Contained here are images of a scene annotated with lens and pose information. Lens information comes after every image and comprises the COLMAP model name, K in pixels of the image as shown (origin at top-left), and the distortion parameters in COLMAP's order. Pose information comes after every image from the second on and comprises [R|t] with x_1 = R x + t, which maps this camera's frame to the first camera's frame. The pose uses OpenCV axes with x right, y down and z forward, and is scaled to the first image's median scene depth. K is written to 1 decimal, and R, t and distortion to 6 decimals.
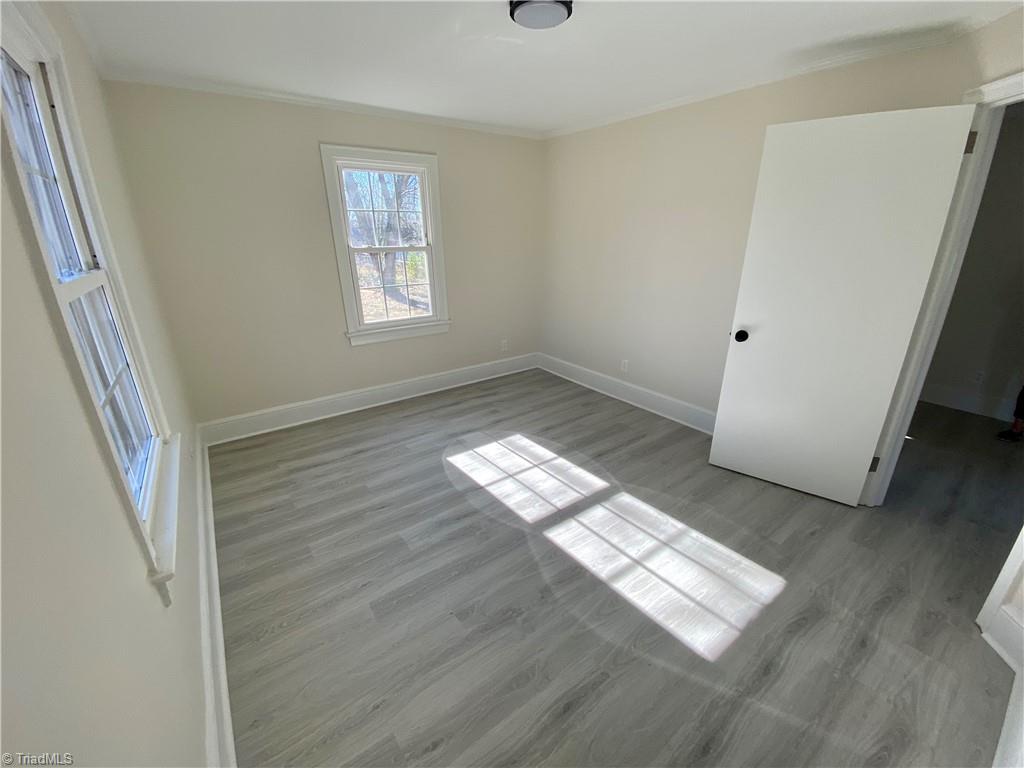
lens RADIAL K [[419.6, 0, 509.7], [0, 419.6, 387.7], [0, 0, 1]] dist [0.034937, -0.027895]
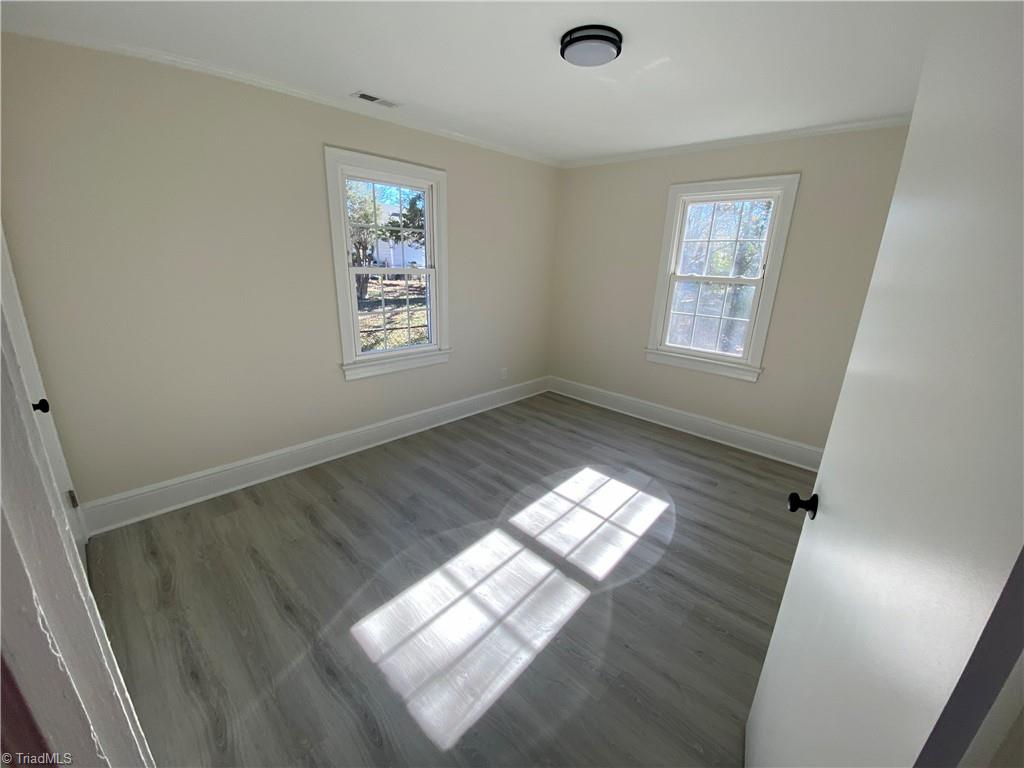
lens RADIAL K [[419.6, 0, 509.7], [0, 419.6, 387.7], [0, 0, 1]] dist [0.034937, -0.027895]
pose [[0.156371, 0.311138, -0.937412, 0.873248], [-0.375883, 0.896419, 0.234830, -0.218849], [0.913378, 0.315637, 0.257125, 0.560095]]
